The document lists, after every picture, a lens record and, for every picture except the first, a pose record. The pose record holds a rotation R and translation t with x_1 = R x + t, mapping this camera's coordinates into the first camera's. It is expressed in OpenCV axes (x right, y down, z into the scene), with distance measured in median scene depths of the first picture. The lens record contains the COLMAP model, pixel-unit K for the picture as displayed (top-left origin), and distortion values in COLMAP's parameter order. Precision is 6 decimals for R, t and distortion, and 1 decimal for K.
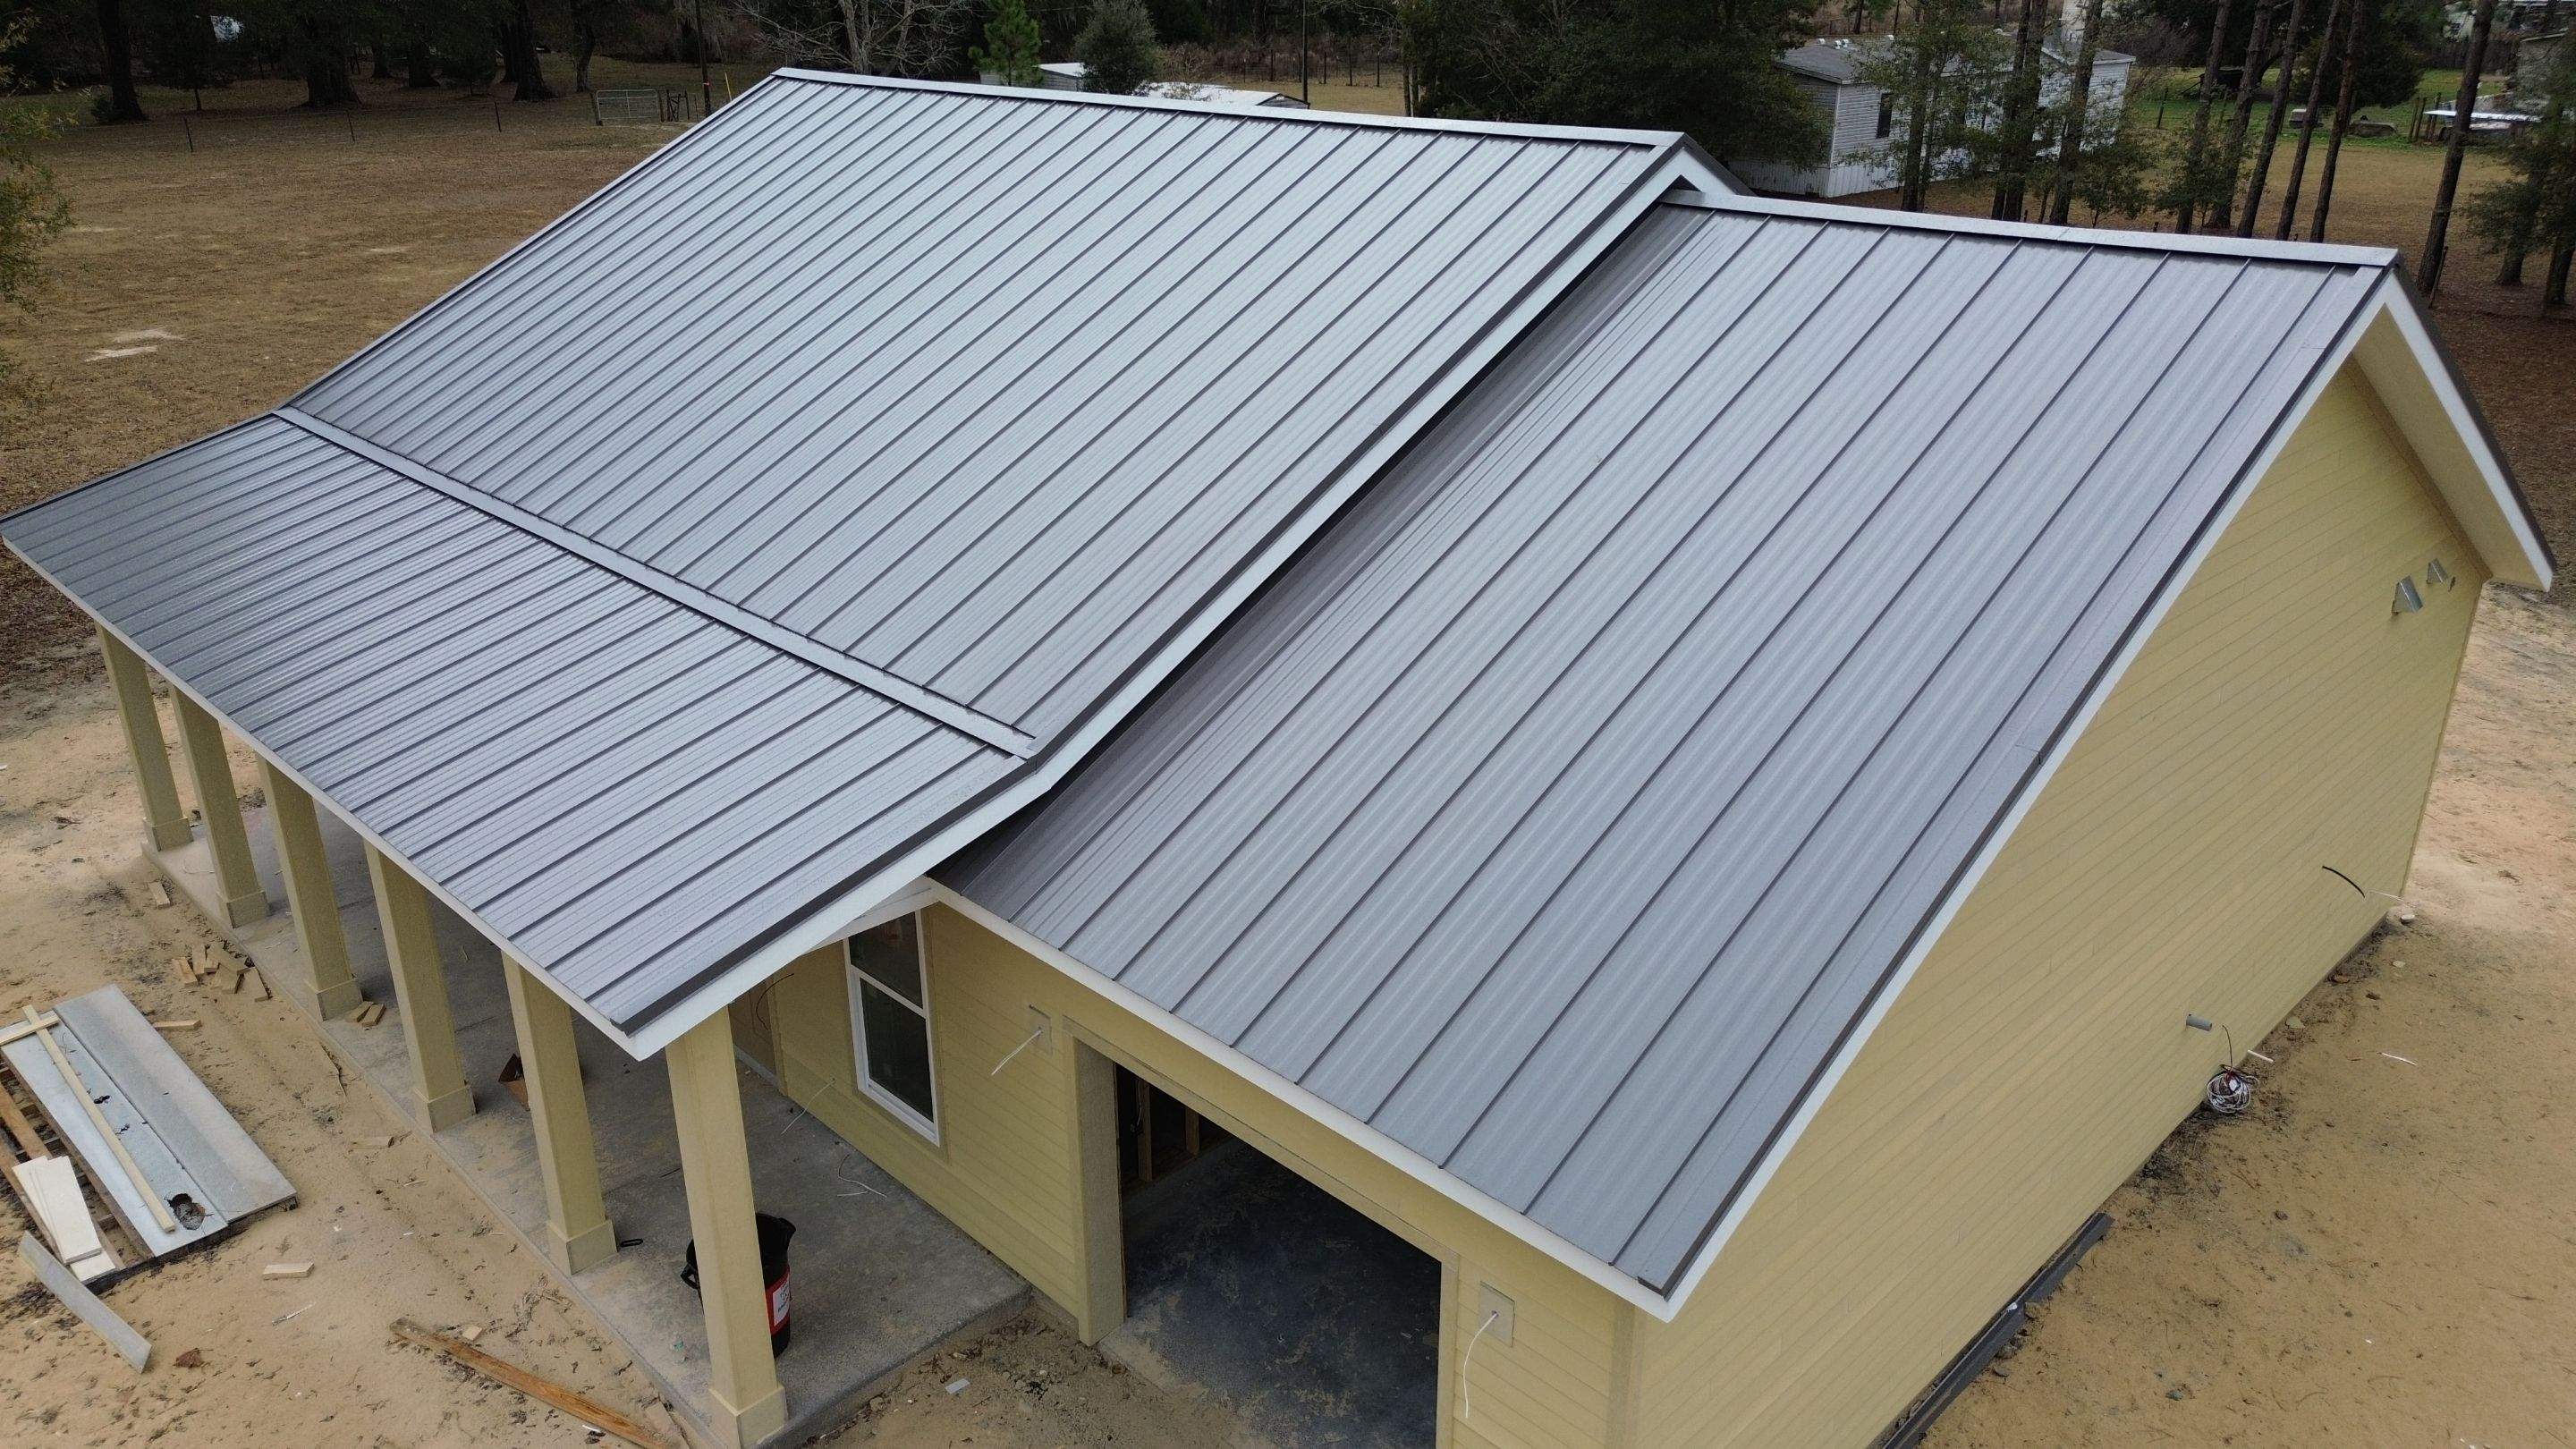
lens RADIAL K [[1829.9, 0, 1287.3], [0, 1829.9, 727.9], [0, 0, 1]] dist [0.047515, -0.027682]
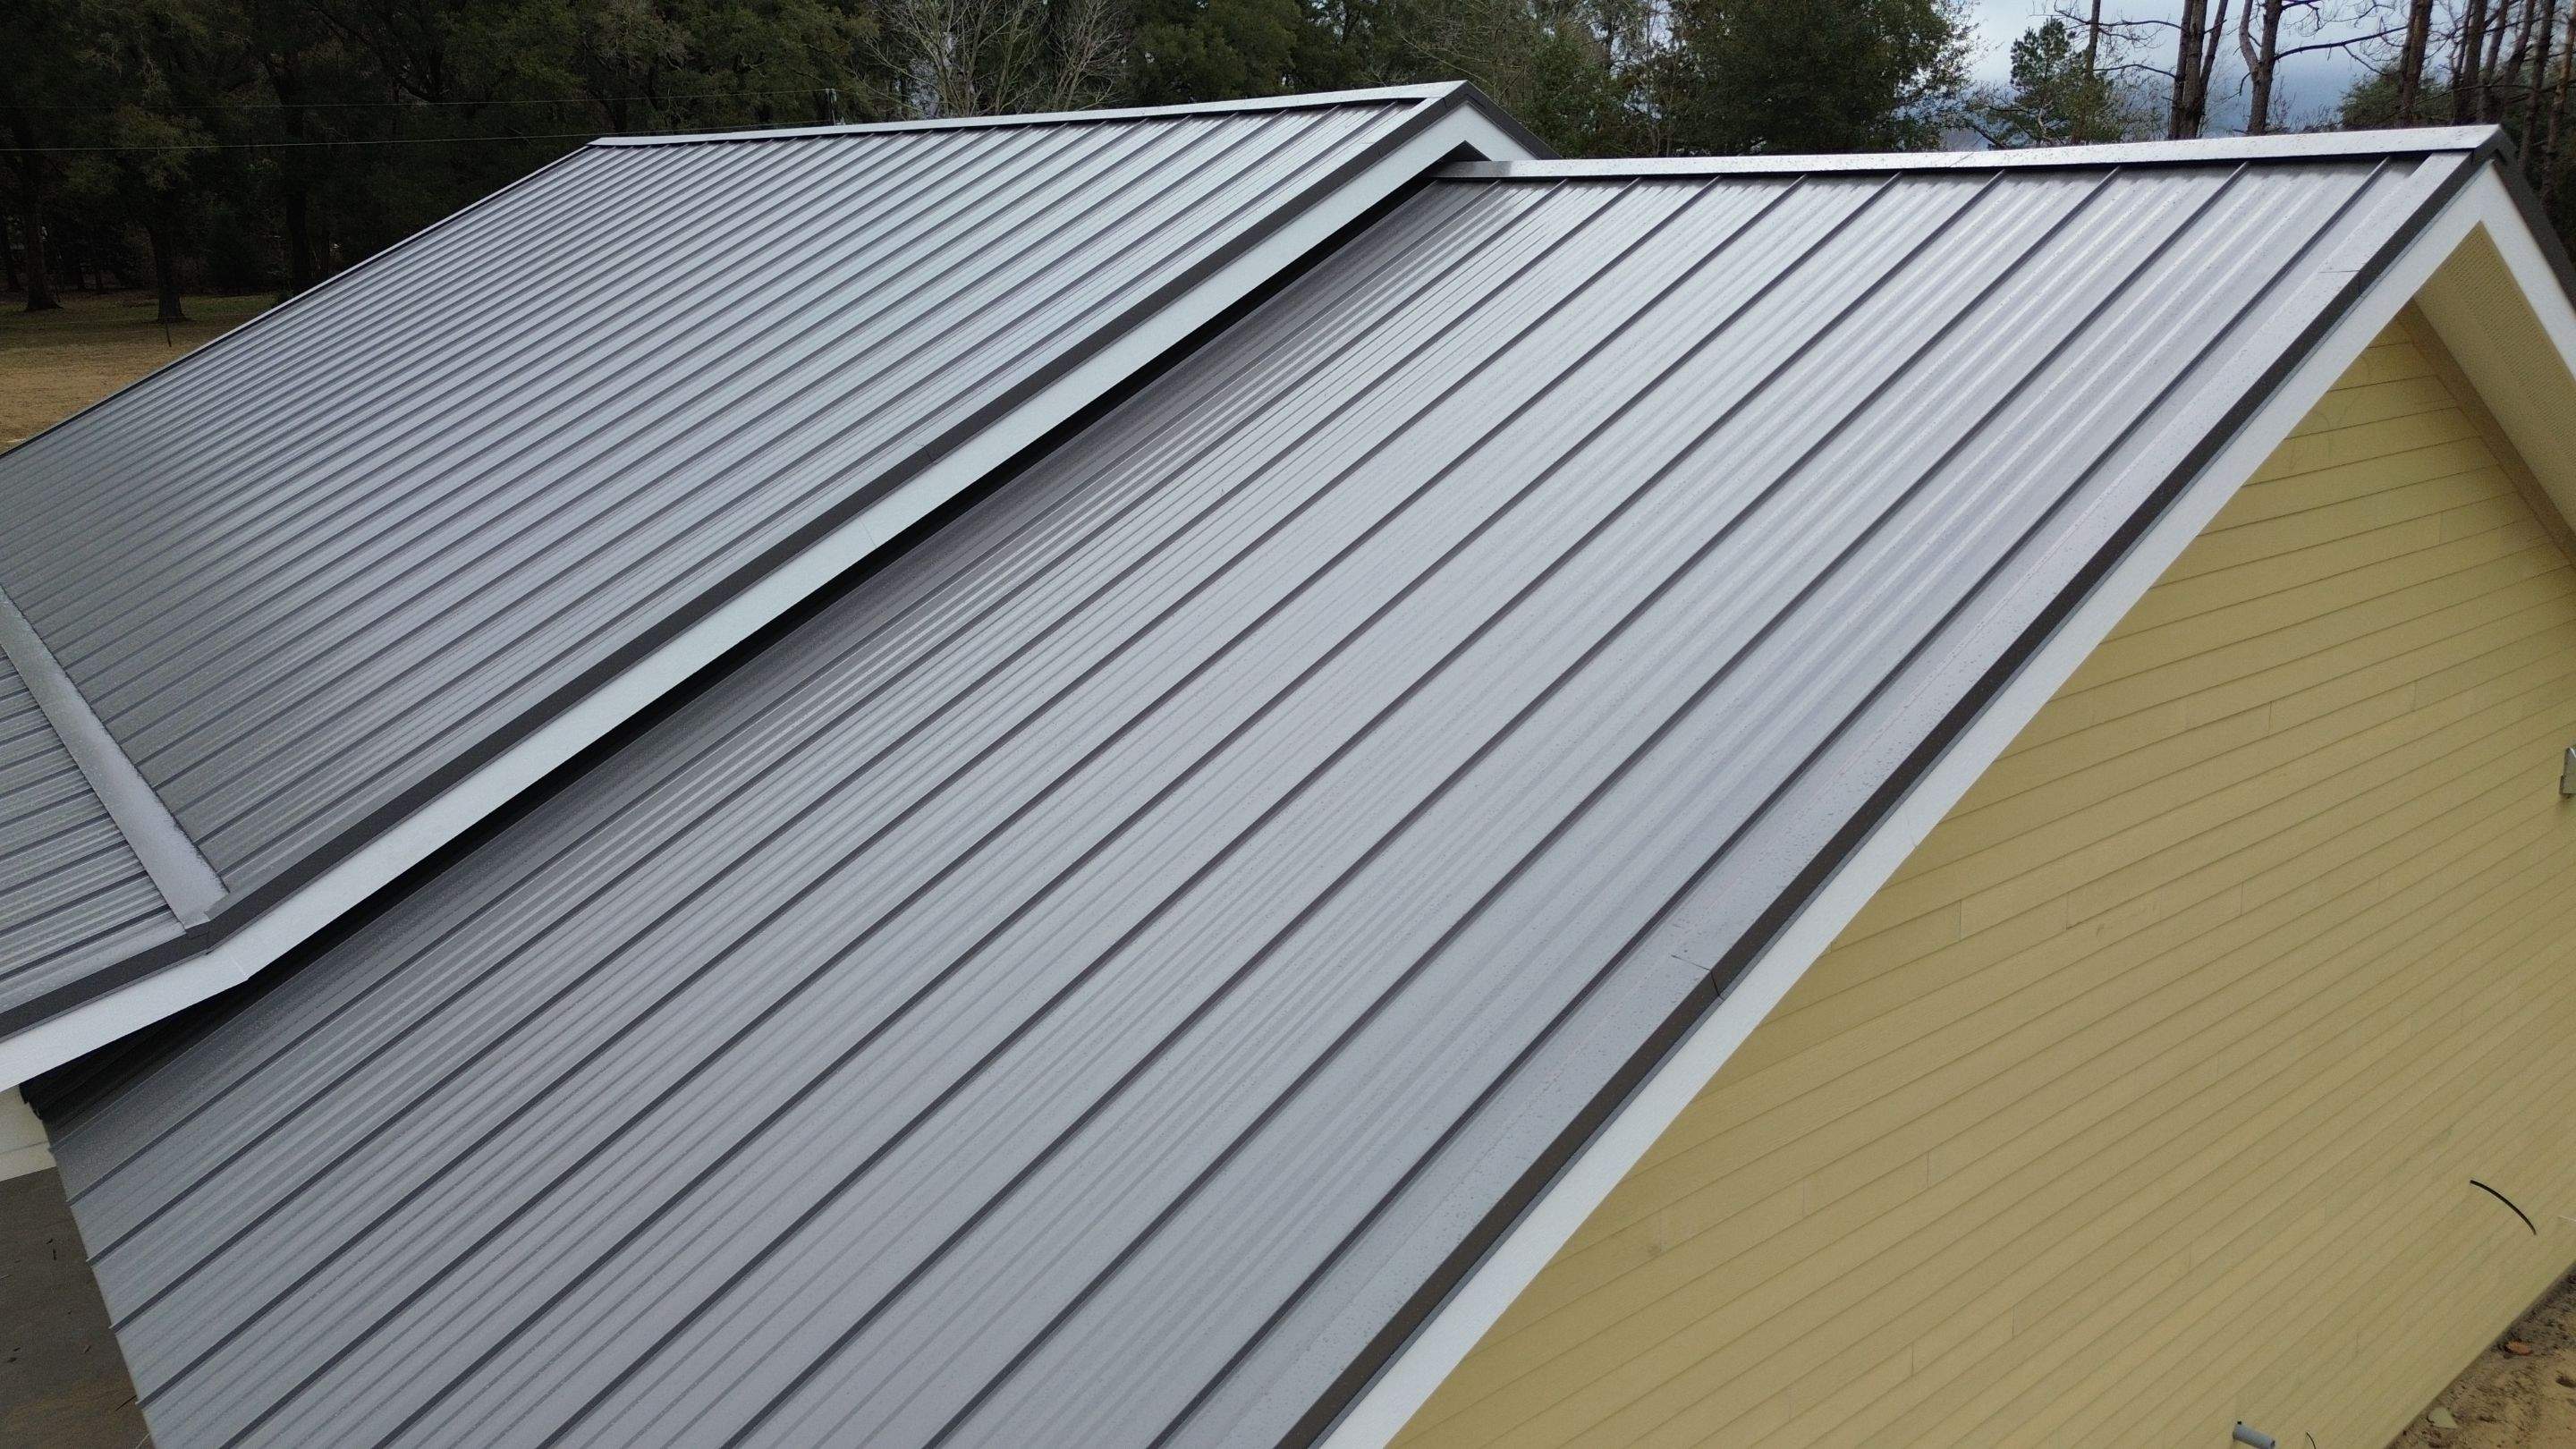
lens RADIAL K [[1829.9, 0, 1285.4], [0, 1829.9, 716.2], [0, 0, 1]] dist [0.047515, -0.027682]
pose [[0.995411, 0.027343, -0.091706, 0.217161], [-0.037951, 0.992524, -0.116000, 0.004022], [0.087849, 0.118948, 0.989007, 0.321898]]
